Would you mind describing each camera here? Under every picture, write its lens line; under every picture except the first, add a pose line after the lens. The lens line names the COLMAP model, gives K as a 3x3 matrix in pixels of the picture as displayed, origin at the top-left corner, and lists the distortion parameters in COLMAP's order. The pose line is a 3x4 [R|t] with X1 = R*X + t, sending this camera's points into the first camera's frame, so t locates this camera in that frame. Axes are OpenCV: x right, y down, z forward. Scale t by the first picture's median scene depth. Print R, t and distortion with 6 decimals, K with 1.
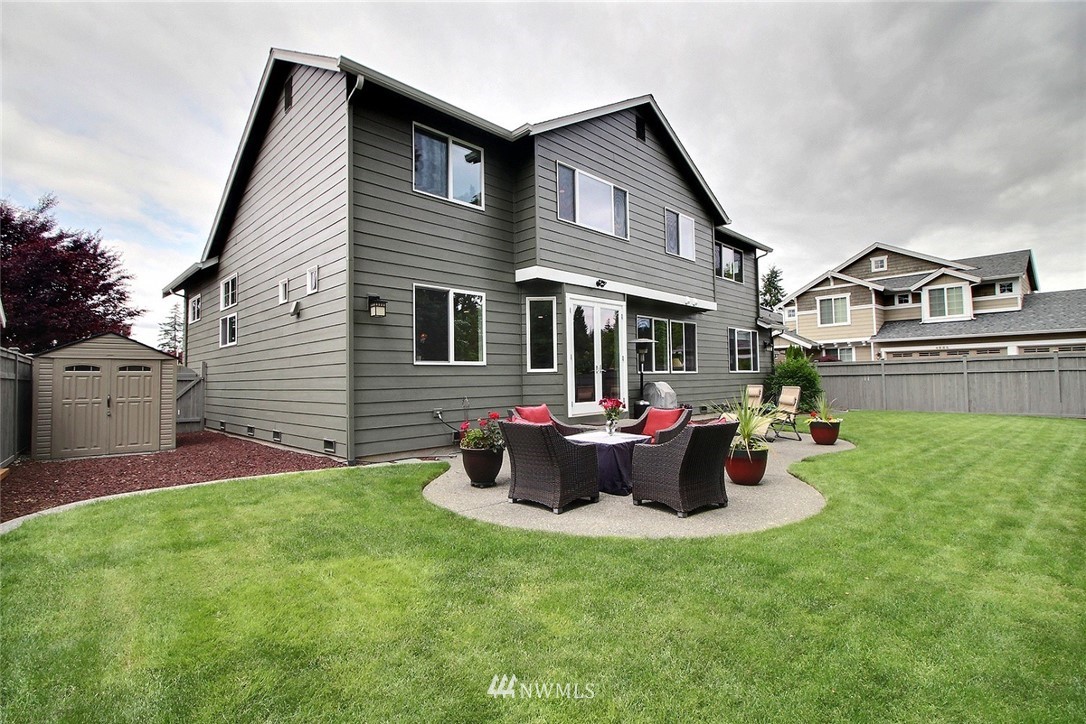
lens RADIAL K [[502.7, 0, 543.0], [0, 502.7, 362.0], [0, 0, 1]] dist [-0.019567, -0.000618]
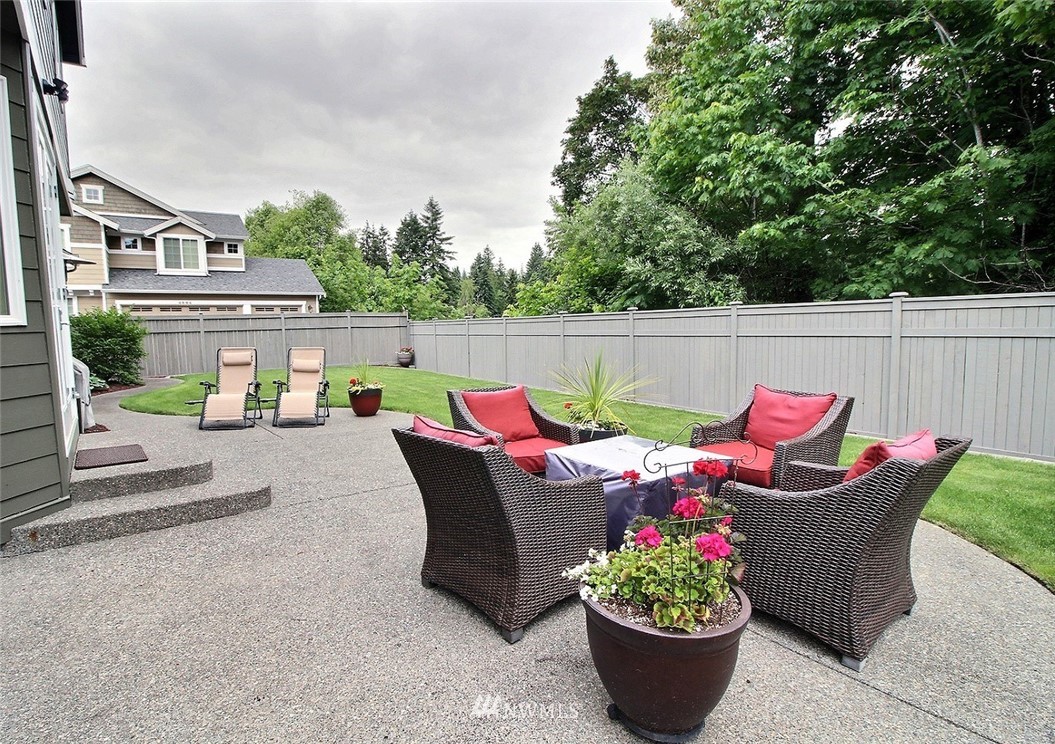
lens RADIAL K [[540.9, 0, 482.4], [0, 540.9, 367.9], [0, 0, 1]] dist [0.000060, -0.000038]
pose [[0.170062, -0.072062, 0.982795, -0.125746], [-0.018727, 0.996906, 0.076337, 0.005439], [-0.985255, -0.031386, 0.168186, 0.298743]]
